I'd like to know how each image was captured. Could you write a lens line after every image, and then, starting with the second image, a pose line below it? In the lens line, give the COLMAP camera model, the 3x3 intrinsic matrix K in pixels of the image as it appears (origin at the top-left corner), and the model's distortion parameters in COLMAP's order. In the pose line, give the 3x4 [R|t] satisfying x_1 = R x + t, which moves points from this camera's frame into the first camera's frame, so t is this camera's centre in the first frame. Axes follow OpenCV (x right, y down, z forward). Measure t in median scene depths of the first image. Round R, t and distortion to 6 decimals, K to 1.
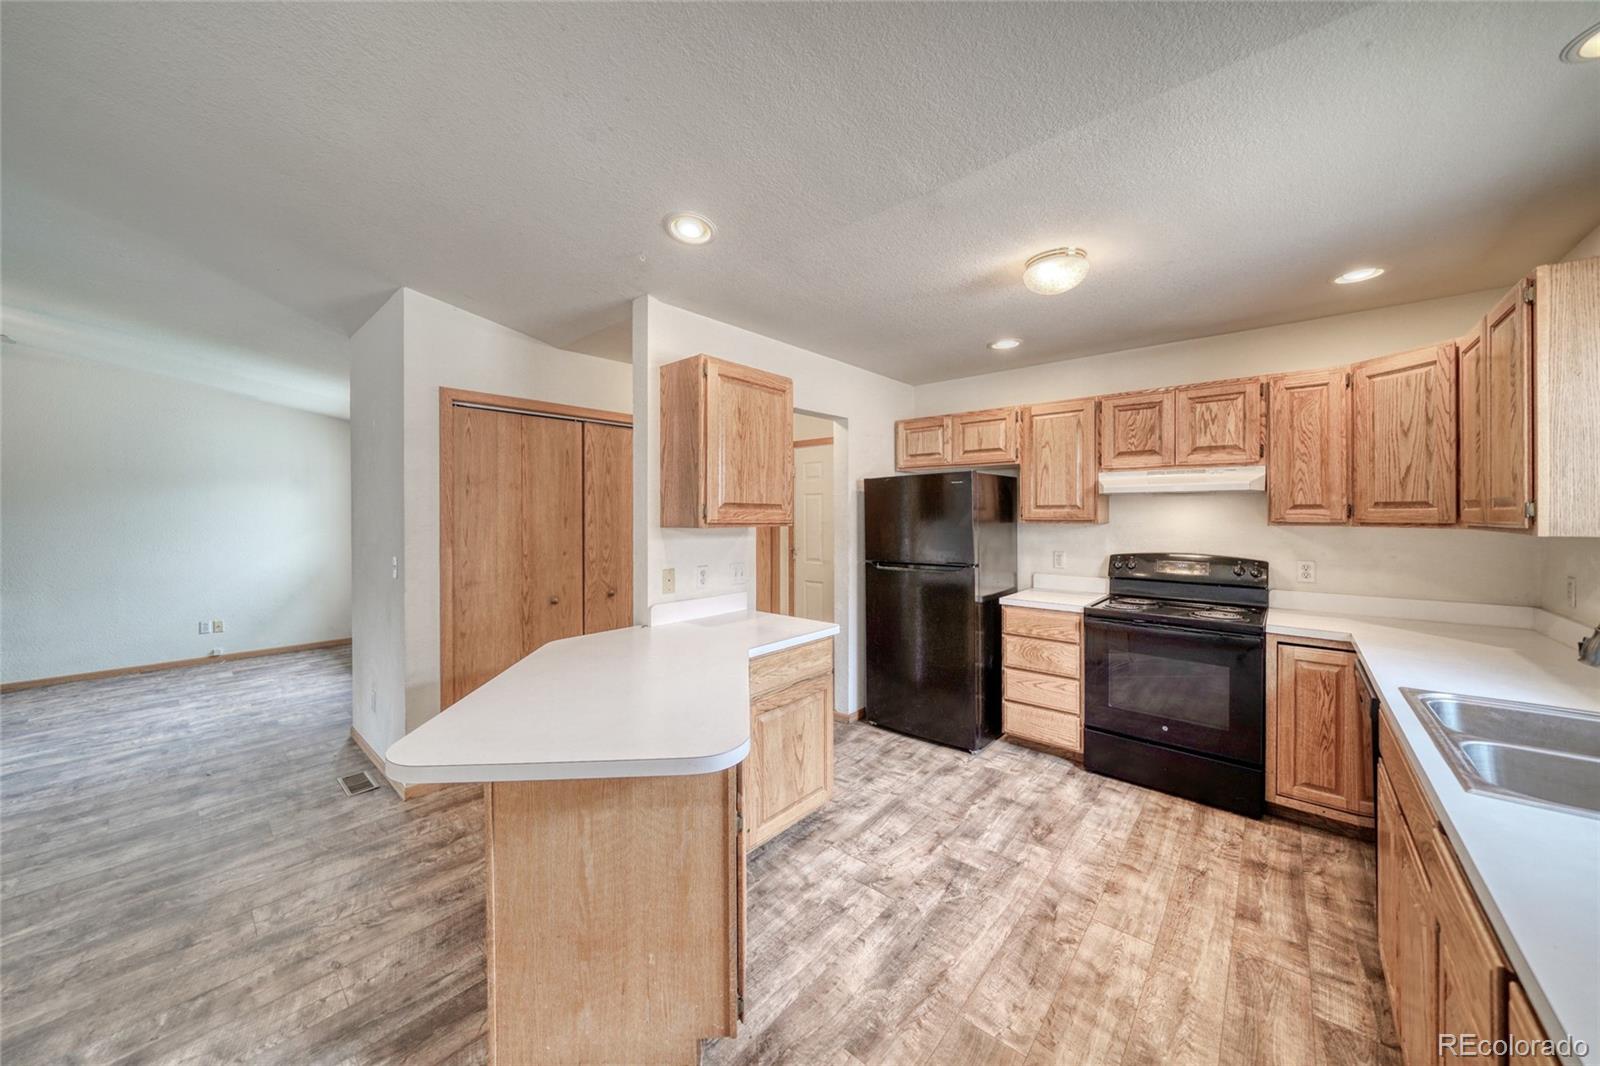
lens RADIAL K [[561.0, 0, 771.2], [0, 561.0, 511.0], [0, 0, 1]] dist [-0.005394, 0.000518]
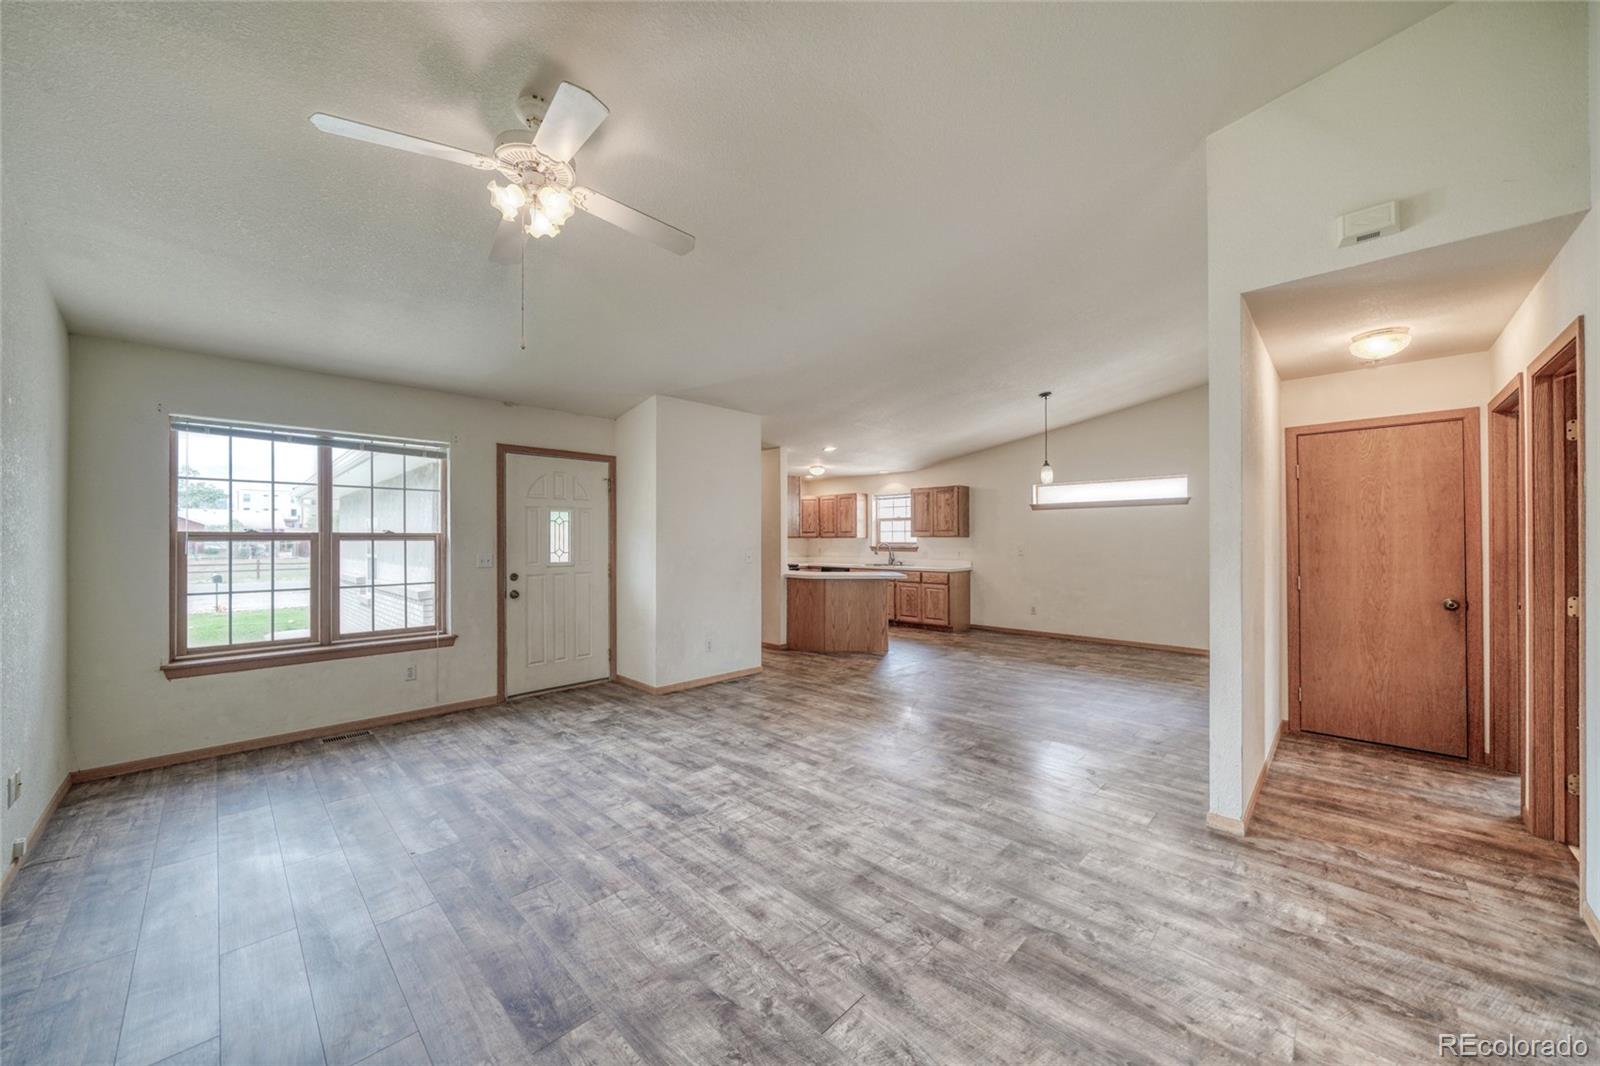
lens RADIAL K [[576.5, 0, 776.1], [0, 576.5, 542.5], [0, 0, 1]] dist [0.000797, -0.000017]
pose [[0.064931, 0.001768, 0.997888, -3.339939], [0.006731, 0.999975, -0.002210, 0.070953], [-0.997867, 0.006860, 0.064918, 0.994607]]
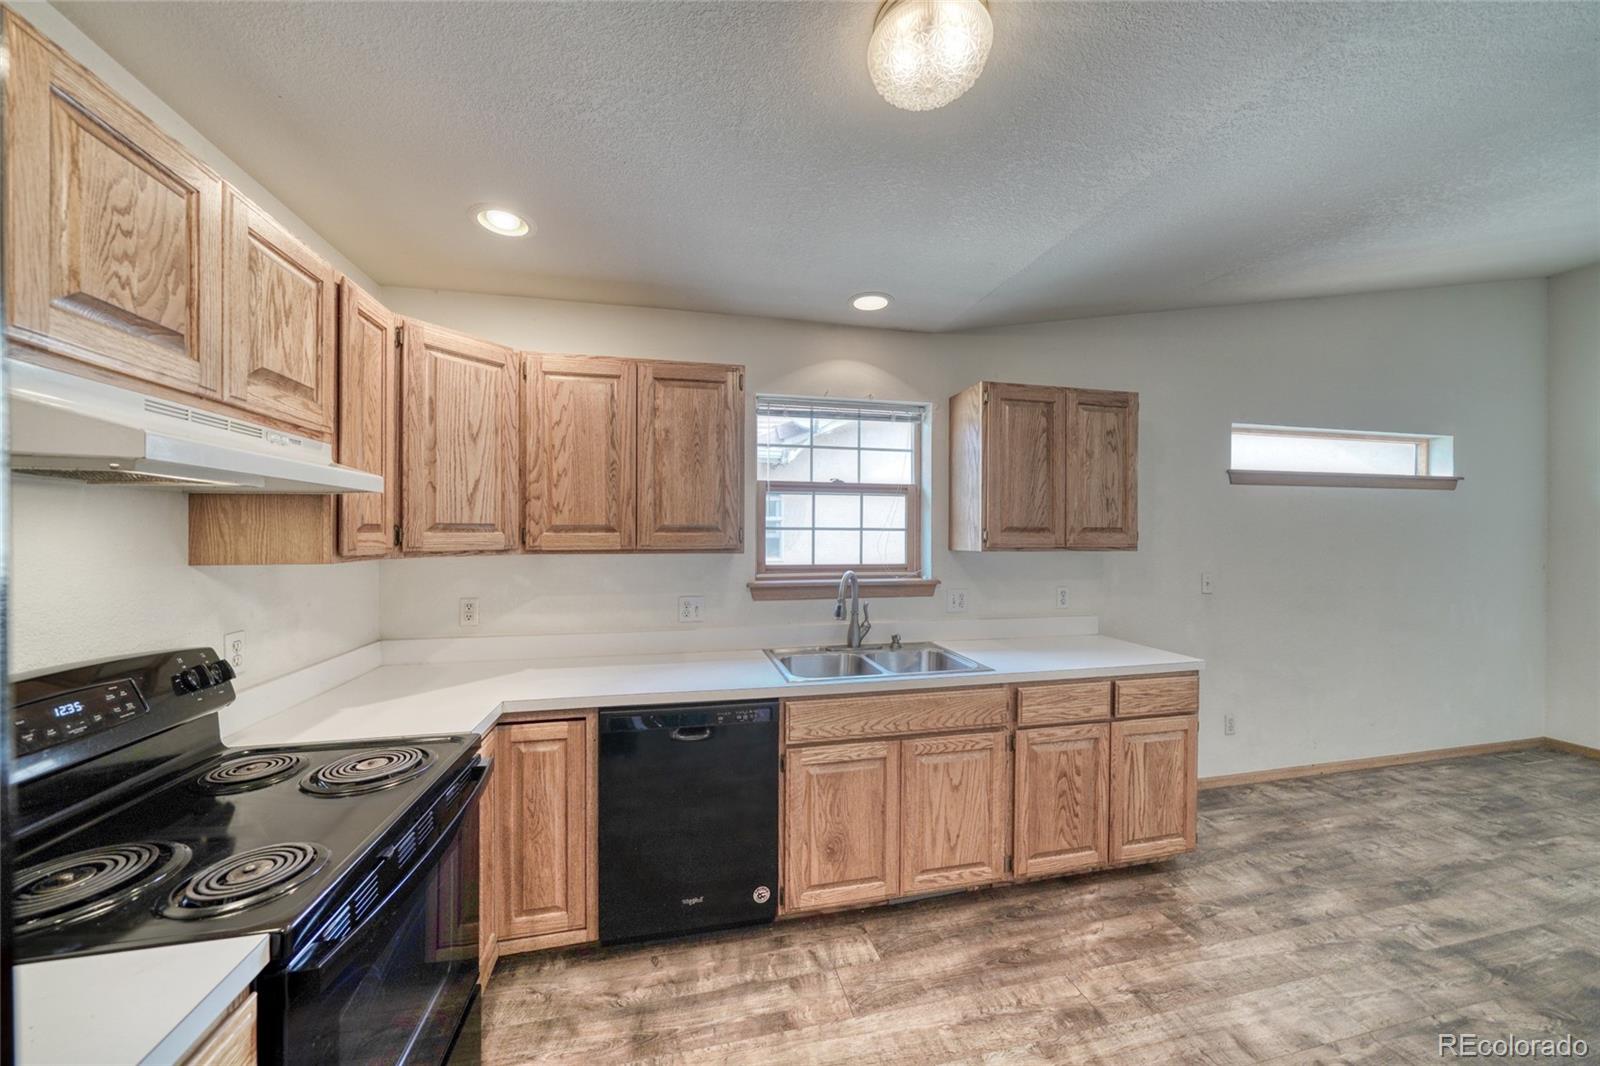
lens RADIAL K [[561.0, 0, 787.3], [0, 561.0, 533.4], [0, 0, 1]] dist [-0.005394, 0.000518]
pose [[-0.826722, 0.003054, 0.562603, 0.321852], [0.001121, 0.999992, -0.003781, 0.001031], [-0.562610, -0.002495, -0.826719, 1.446896]]
